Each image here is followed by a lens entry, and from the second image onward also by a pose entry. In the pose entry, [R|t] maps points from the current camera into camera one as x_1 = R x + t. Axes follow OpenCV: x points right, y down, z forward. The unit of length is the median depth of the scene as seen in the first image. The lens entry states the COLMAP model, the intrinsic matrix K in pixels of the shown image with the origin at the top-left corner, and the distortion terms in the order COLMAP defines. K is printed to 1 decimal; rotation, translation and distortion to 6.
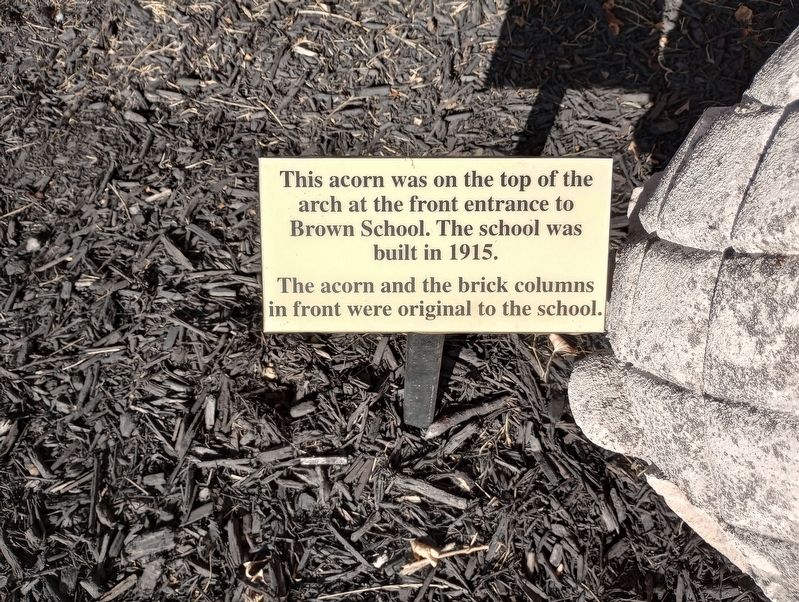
lens RADIAL K [[676.2, 0, 399.5], [0, 676.2, 301.0], [0, 0, 1]] dist [0.088908, -0.141949]
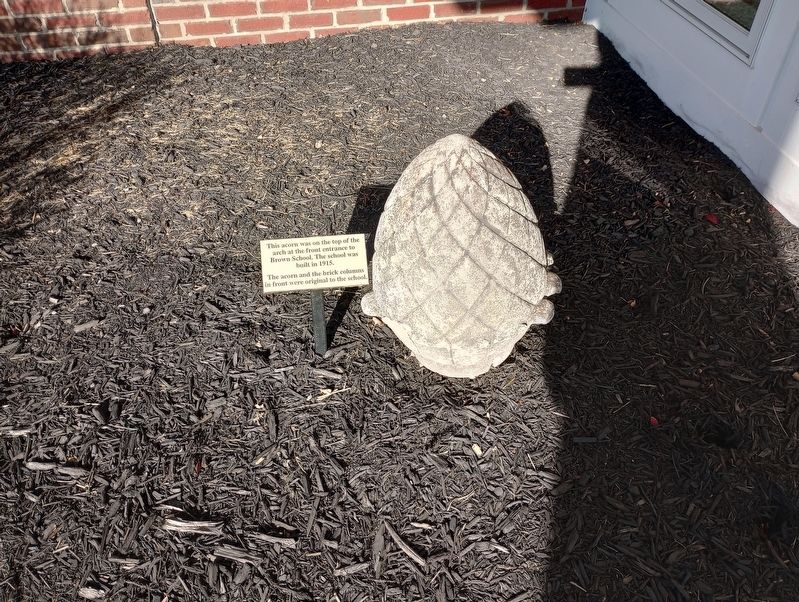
lens RADIAL K [[676.2, 0, 399.5], [0, 676.2, 301.0], [0, 0, 1]] dist [0.088908, -0.141949]
pose [[0.991190, -0.083615, 0.102714, 0.073029], [0.109367, 0.954140, -0.278667, 0.732173], [-0.074703, 0.287445, 0.954879, -1.469838]]
